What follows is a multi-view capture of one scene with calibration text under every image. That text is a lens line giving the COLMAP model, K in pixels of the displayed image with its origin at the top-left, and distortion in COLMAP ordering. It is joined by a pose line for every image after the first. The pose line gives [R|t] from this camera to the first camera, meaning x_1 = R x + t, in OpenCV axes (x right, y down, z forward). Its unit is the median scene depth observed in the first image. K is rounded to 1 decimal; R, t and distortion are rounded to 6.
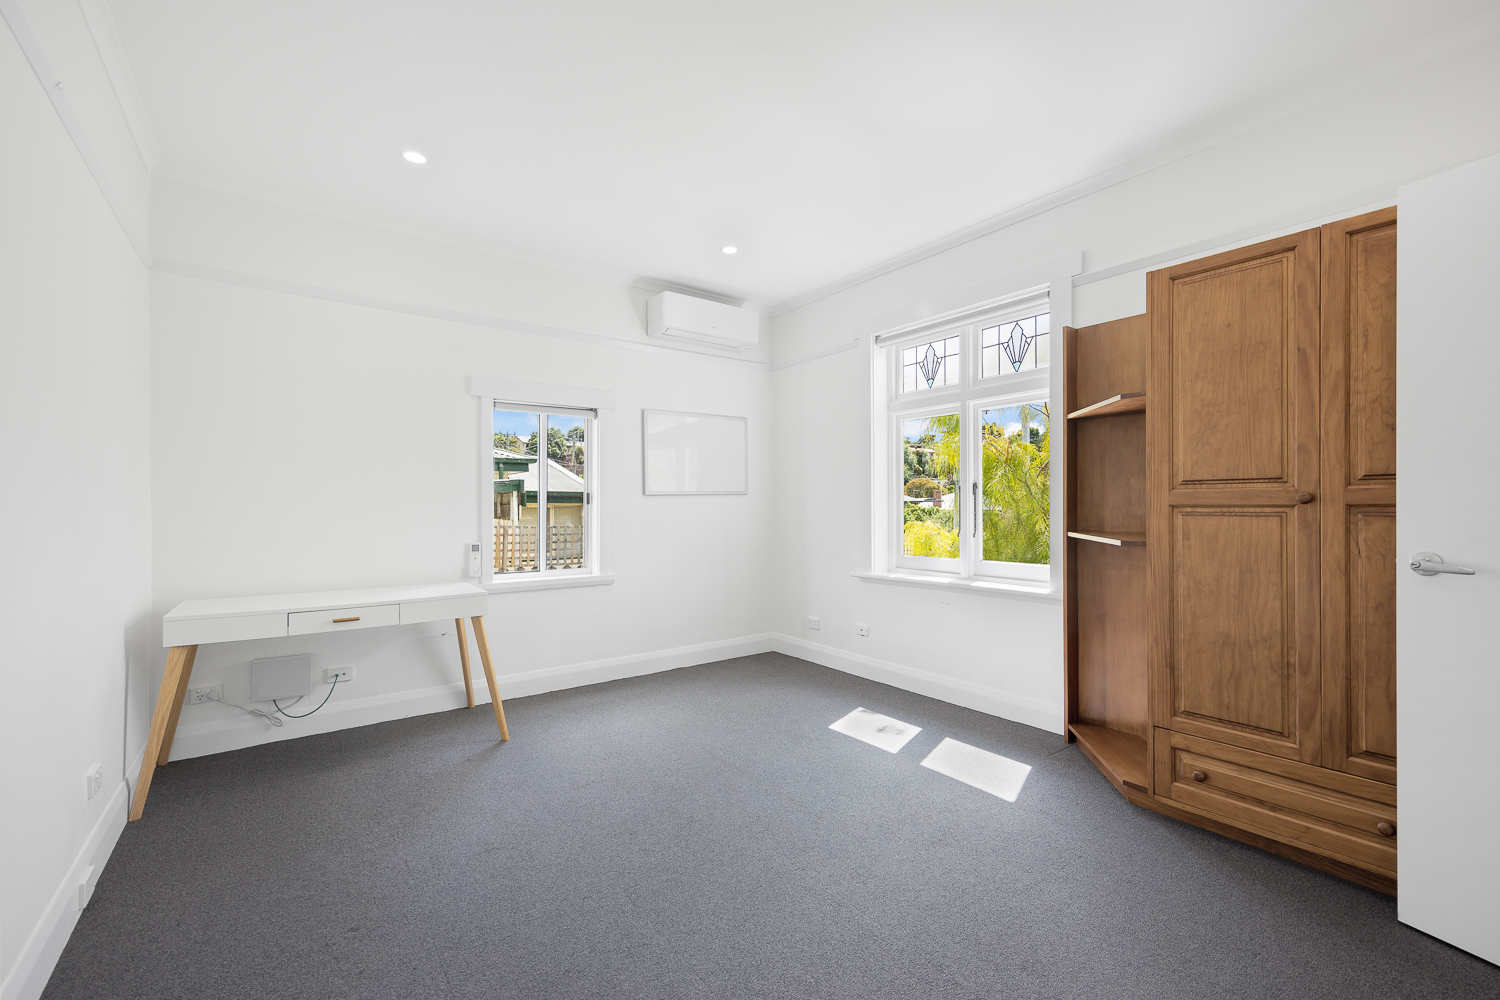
lens RADIAL K [[617.3, 0, 755.9], [0, 617.3, 498.0], [0, 0, 1]] dist [-0.003313, -0.000621]
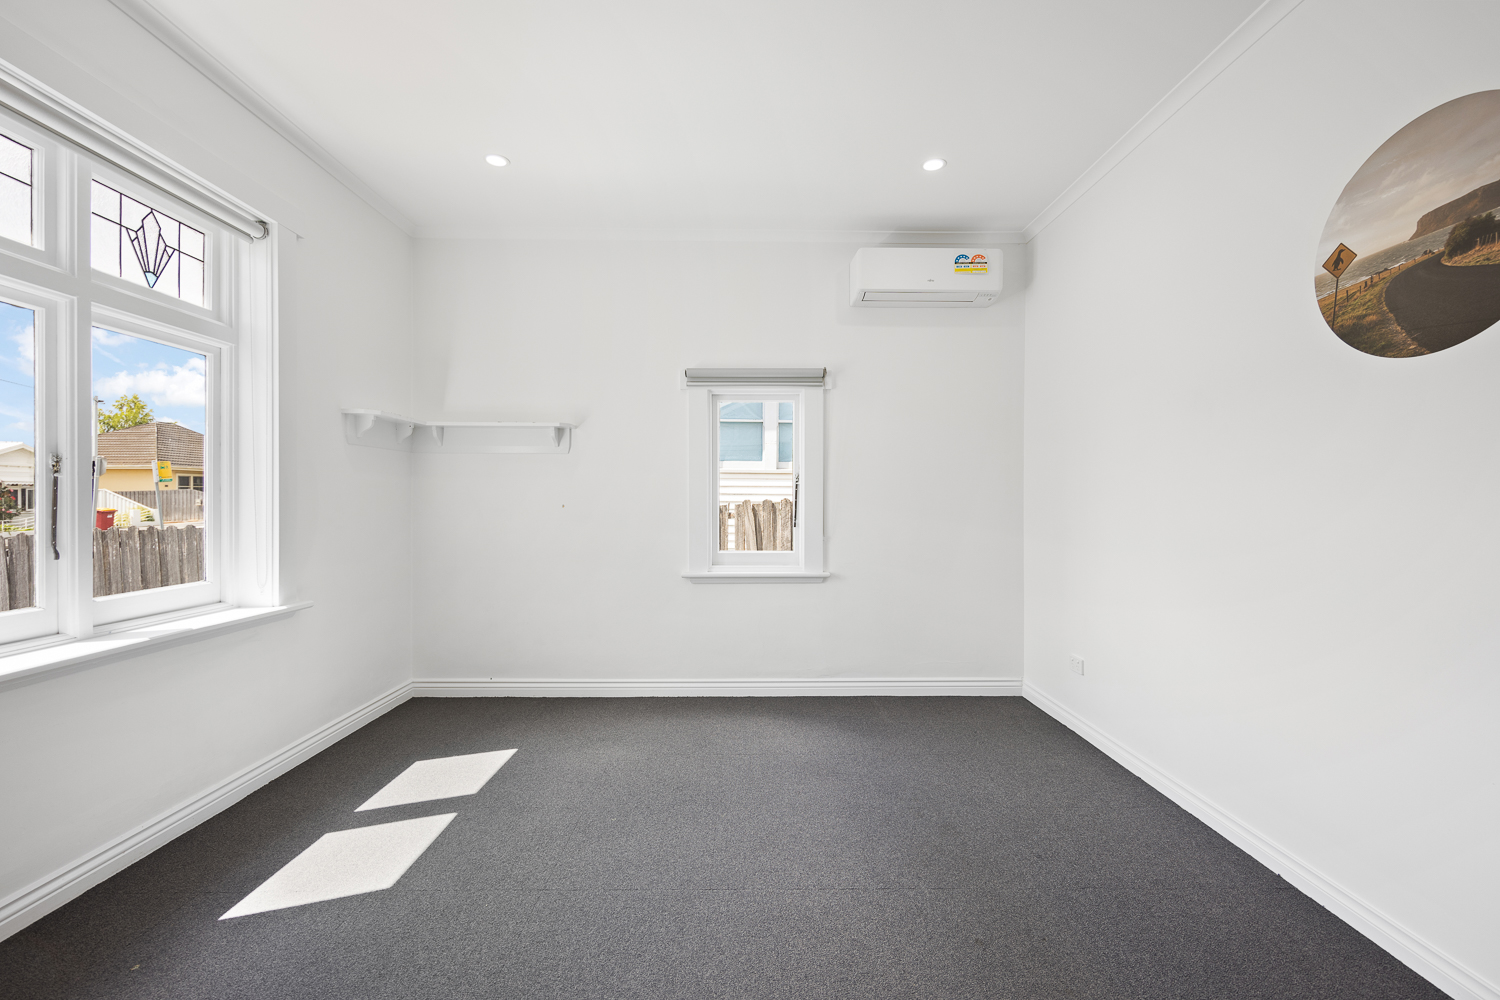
lens RADIAL K [[635.4, 0, 748.2], [0, 635.4, 510.2], [0, 0, 1]] dist [0.010169, -0.000138]
pose [[-0.794328, 0.000456, 0.607489, -0.440989], [-0.000038, 1.000000, -0.000800, 0.022443], [-0.607489, -0.000658, -0.794328, 1.095830]]
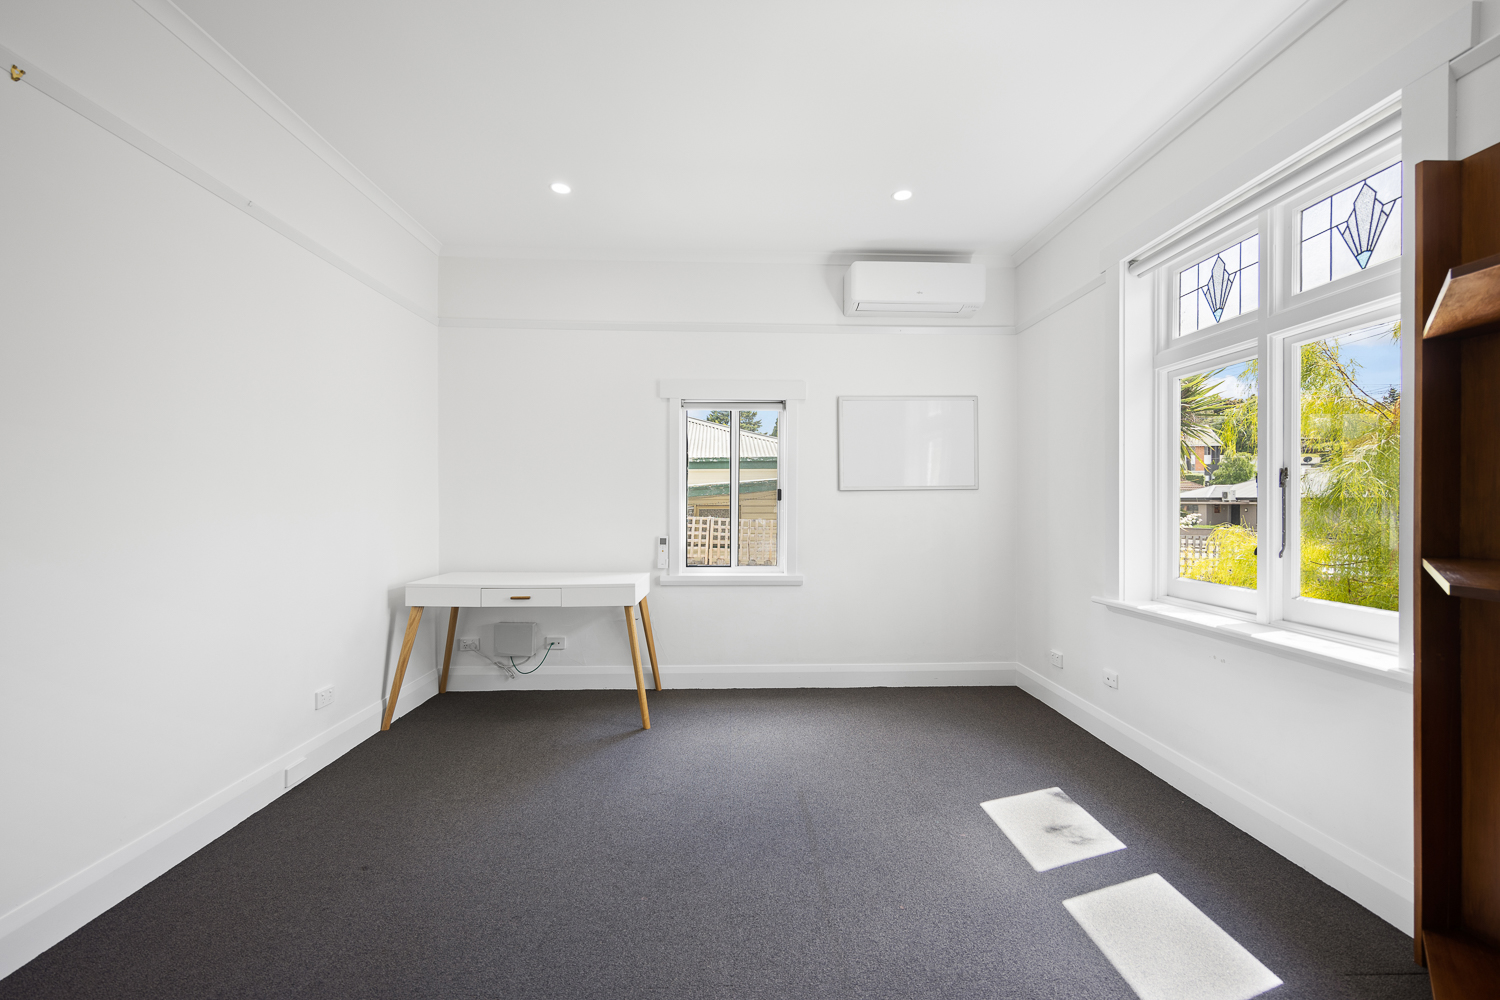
lens RADIAL K [[617.3, 0, 755.9], [0, 617.3, 498.0], [0, 0, 1]] dist [-0.003313, -0.000621]
pose [[0.822235, 0.000939, -0.569147, 0.271801], [0.002388, 0.999984, 0.005099, 0.000902], [0.569143, -0.005551, 0.822220, 0.207444]]
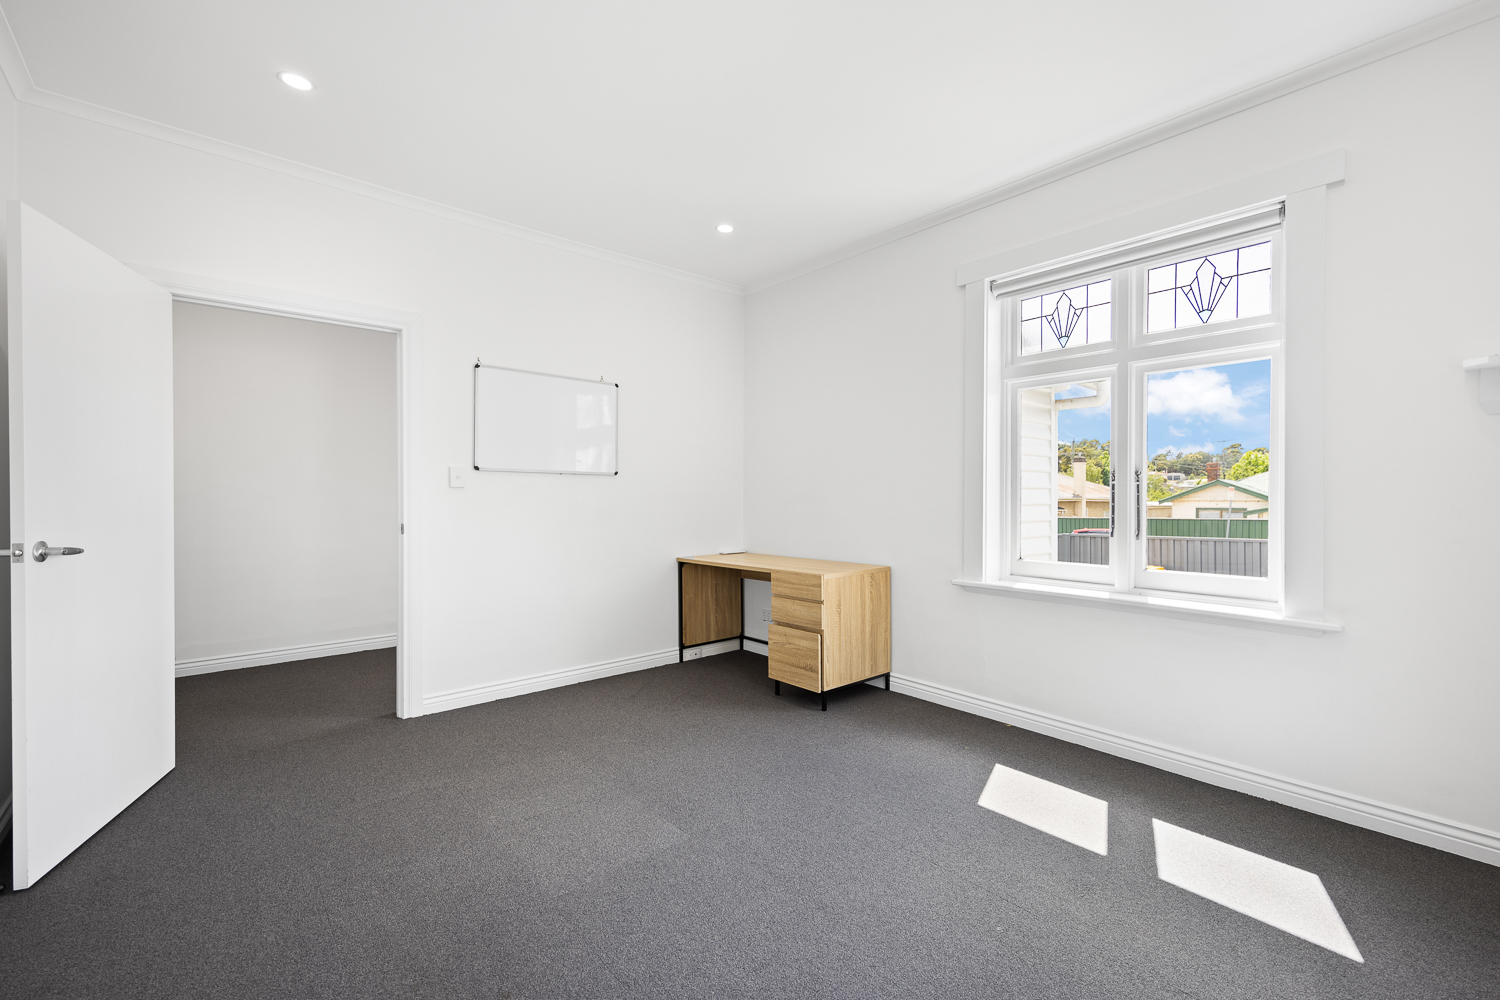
lens RADIAL K [[635.3, 0, 751.3], [0, 635.3, 491.9], [0, 0, 1]] dist [0.023438, 0.000003]
pose [[0.998183, 0.008174, 0.059706, -0.174358], [-0.008564, 0.999944, 0.006280, 0.003320], [-0.059651, -0.006780, 0.998196, 0.225951]]
